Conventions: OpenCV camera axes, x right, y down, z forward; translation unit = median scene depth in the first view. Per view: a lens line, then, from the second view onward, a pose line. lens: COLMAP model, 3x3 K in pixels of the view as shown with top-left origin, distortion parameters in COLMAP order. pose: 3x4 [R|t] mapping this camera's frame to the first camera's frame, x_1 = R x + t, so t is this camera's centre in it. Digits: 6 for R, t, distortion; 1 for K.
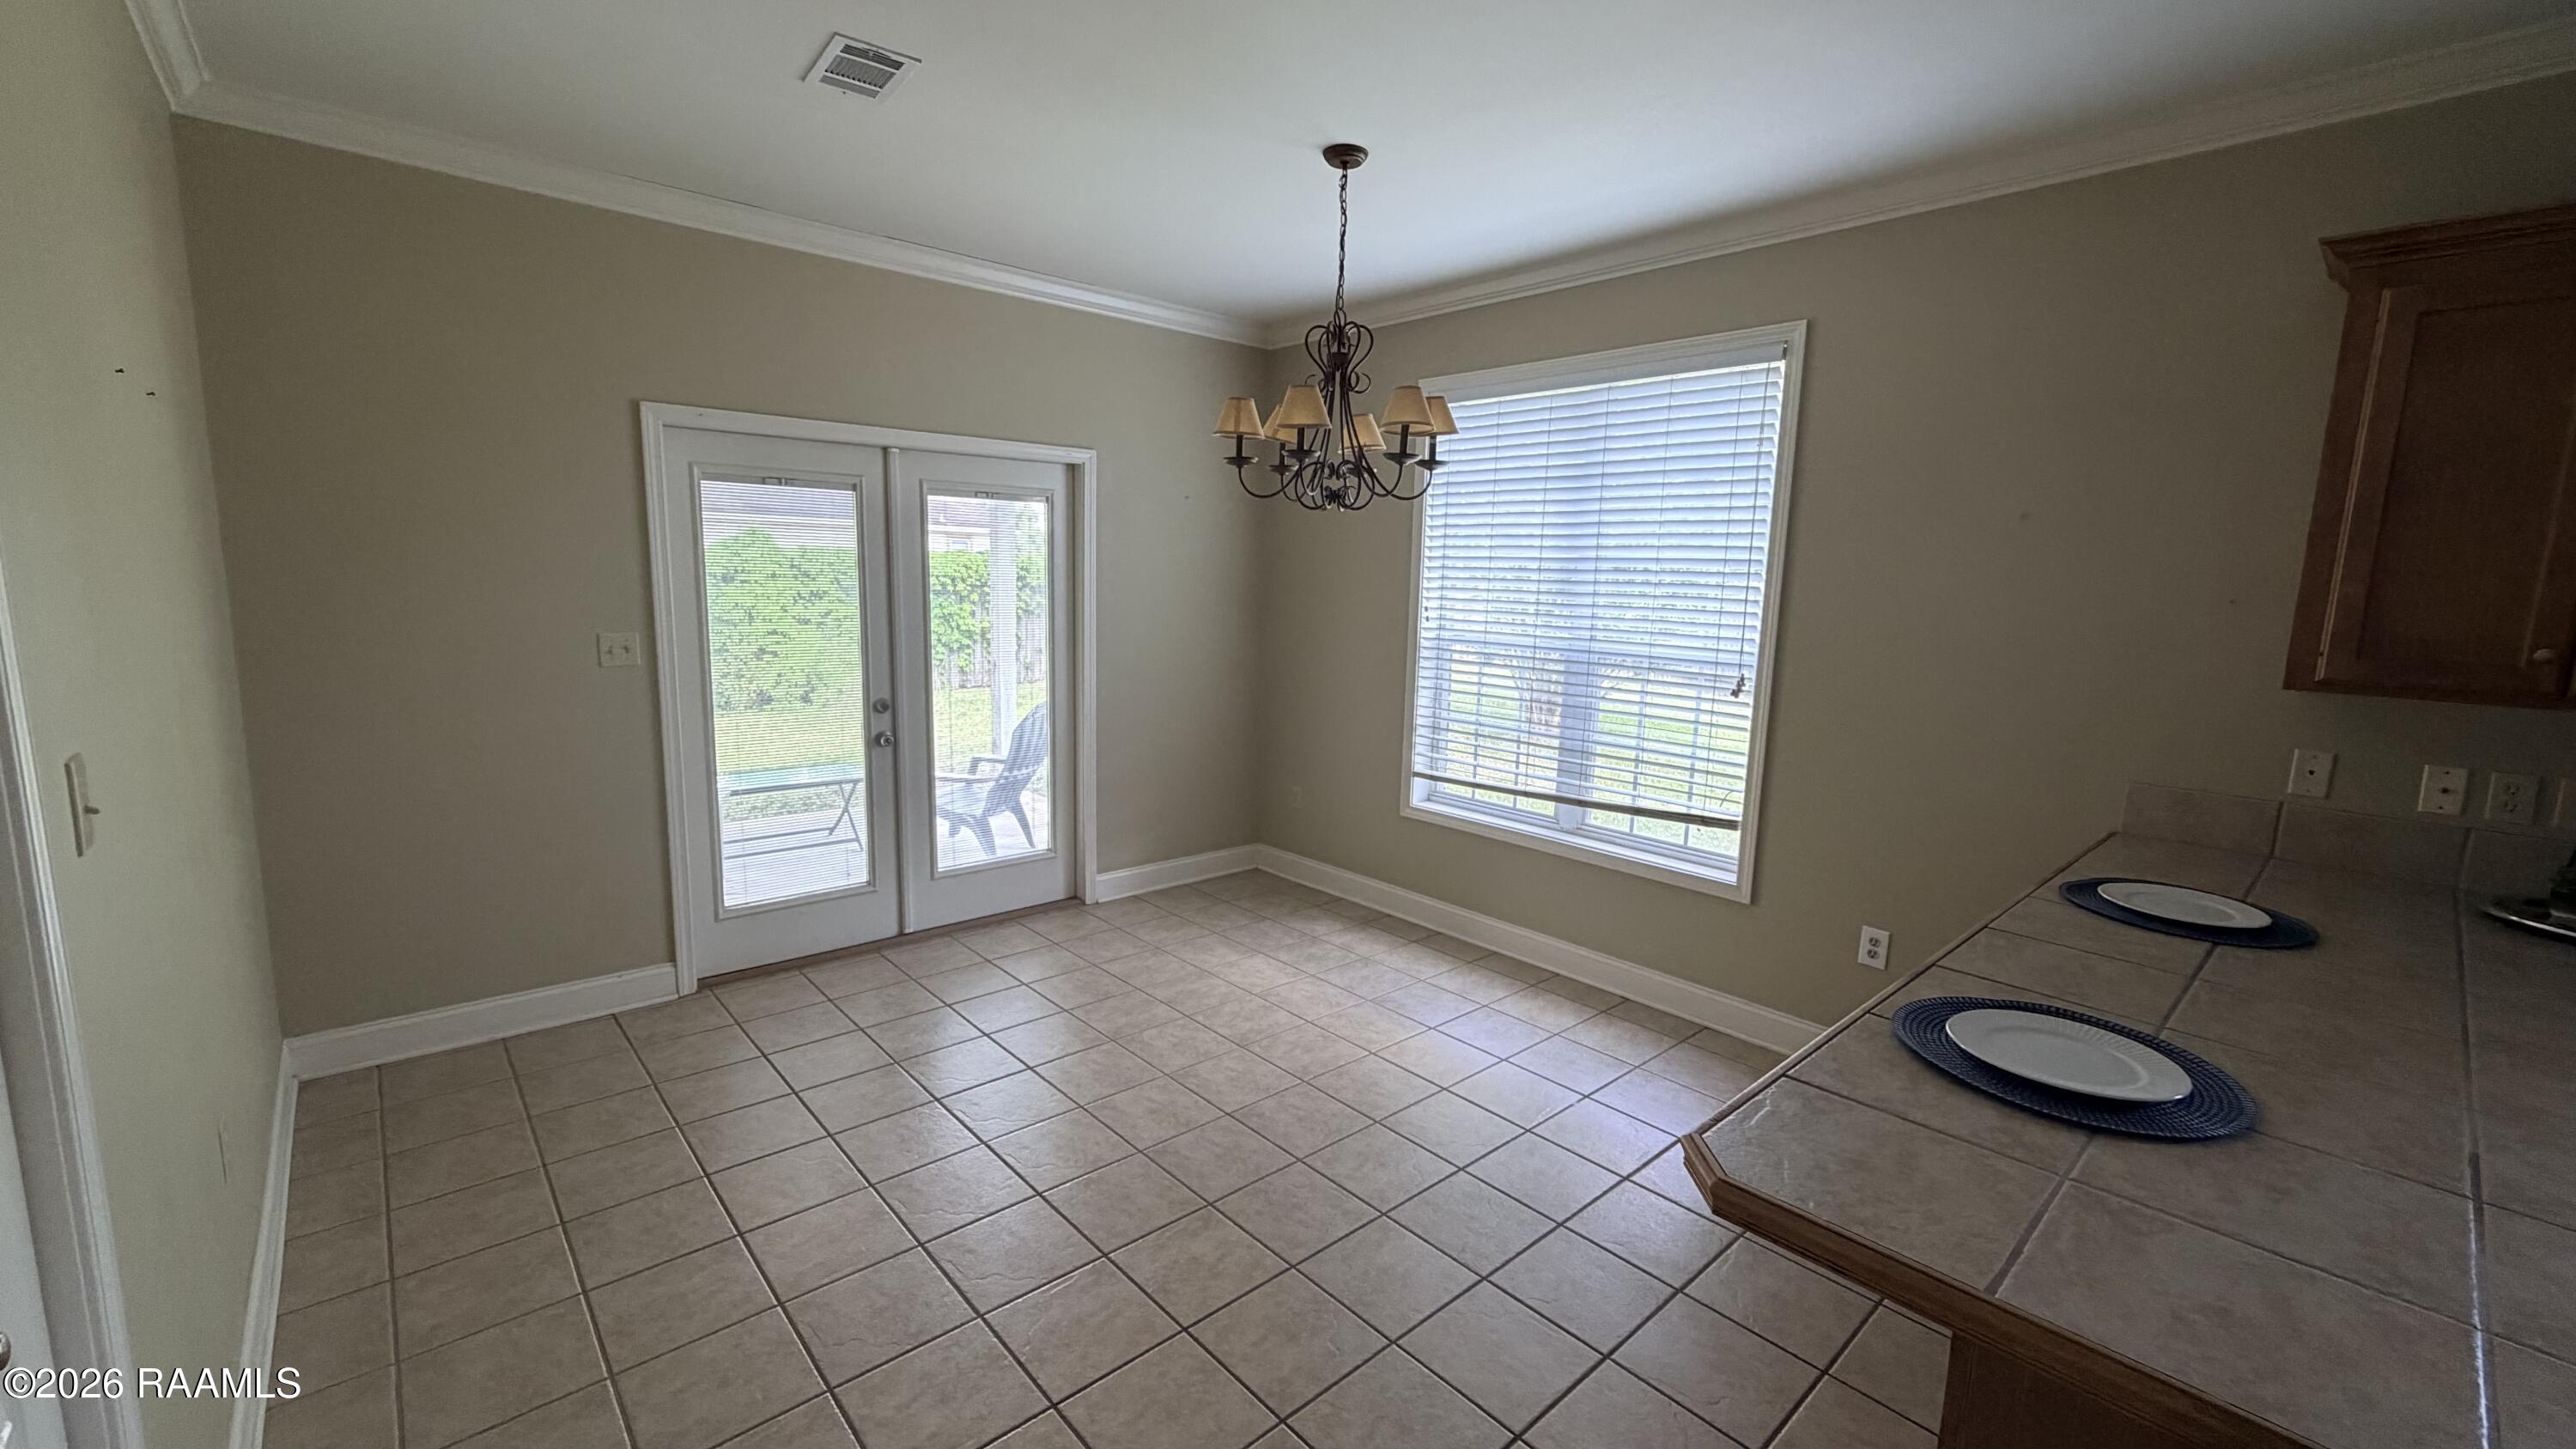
lens RADIAL K [[1025.6, 0, 1288.9], [0, 1025.6, 725.5], [0, 0, 1]] dist [-0.002936, 0.000099]
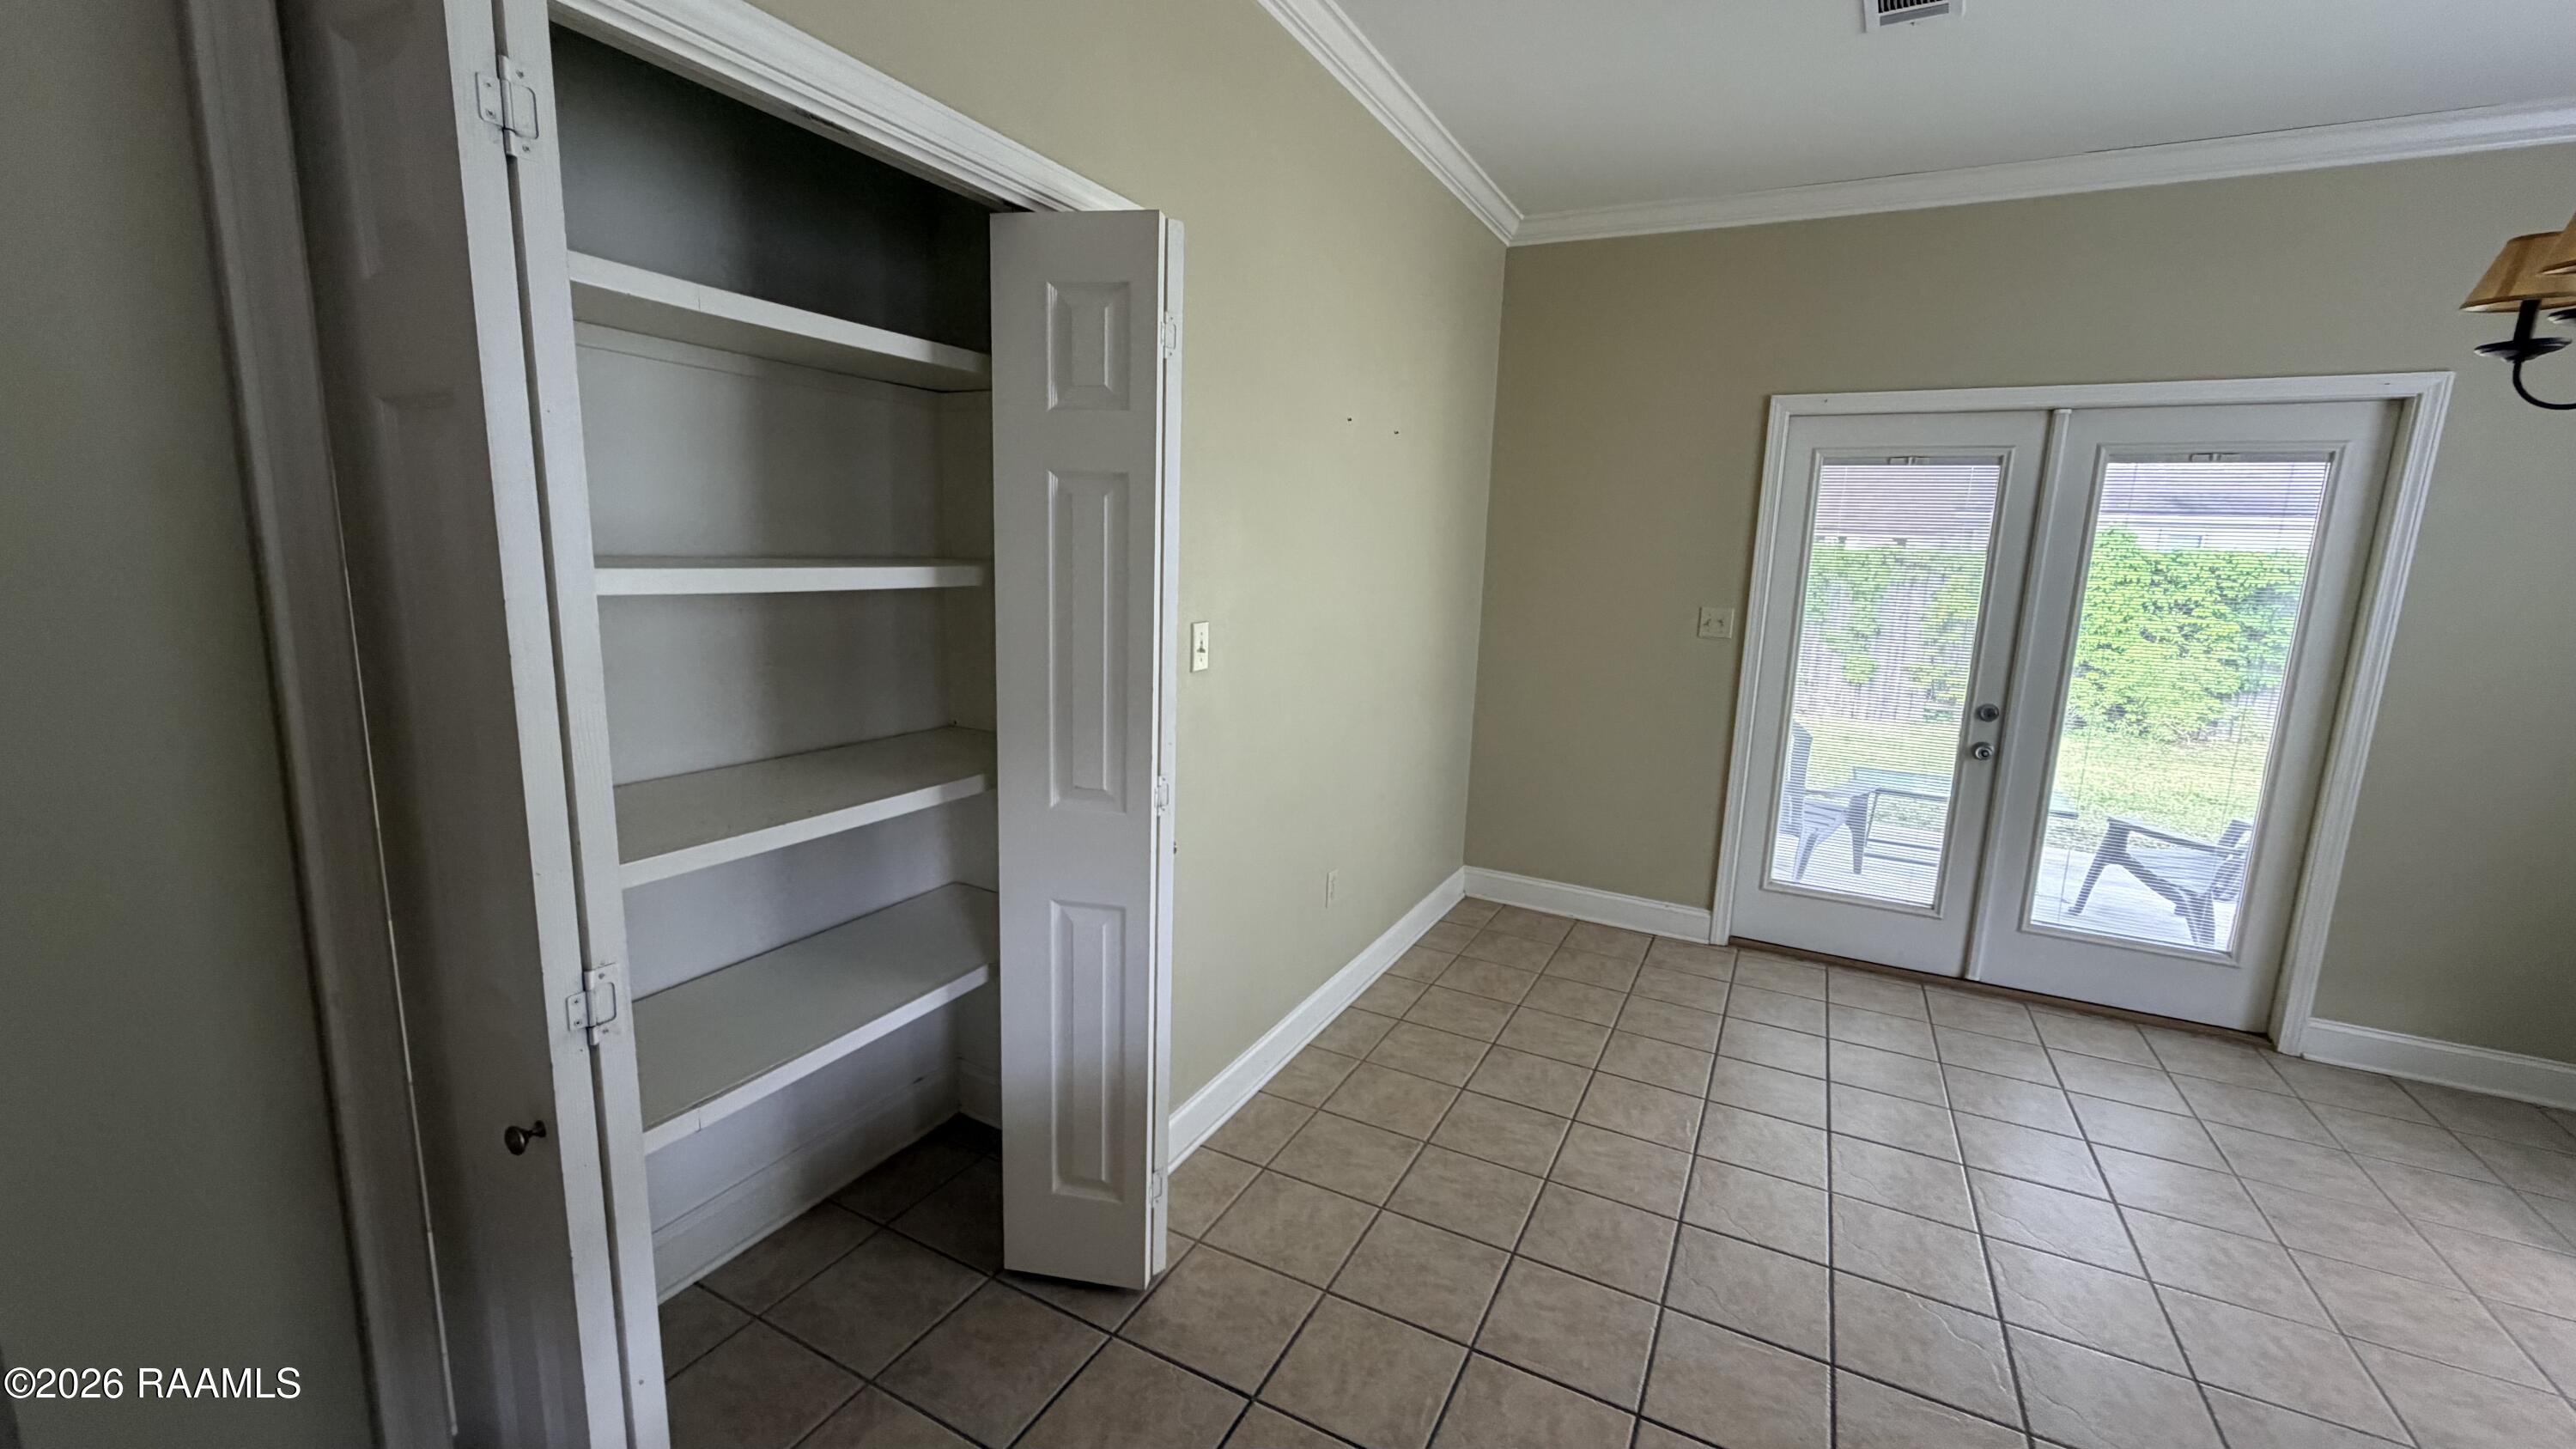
lens RADIAL K [[1025.6, 0, 1269.8], [0, 1025.6, 728.4], [0, 0, 1]] dist [-0.002936, 0.000099]
pose [[0.339351, 0.154610, -0.927867, 0.208428], [-0.161130, 0.981375, 0.104595, 0.000796], [0.926757, 0.114013, 0.357943, 0.135045]]
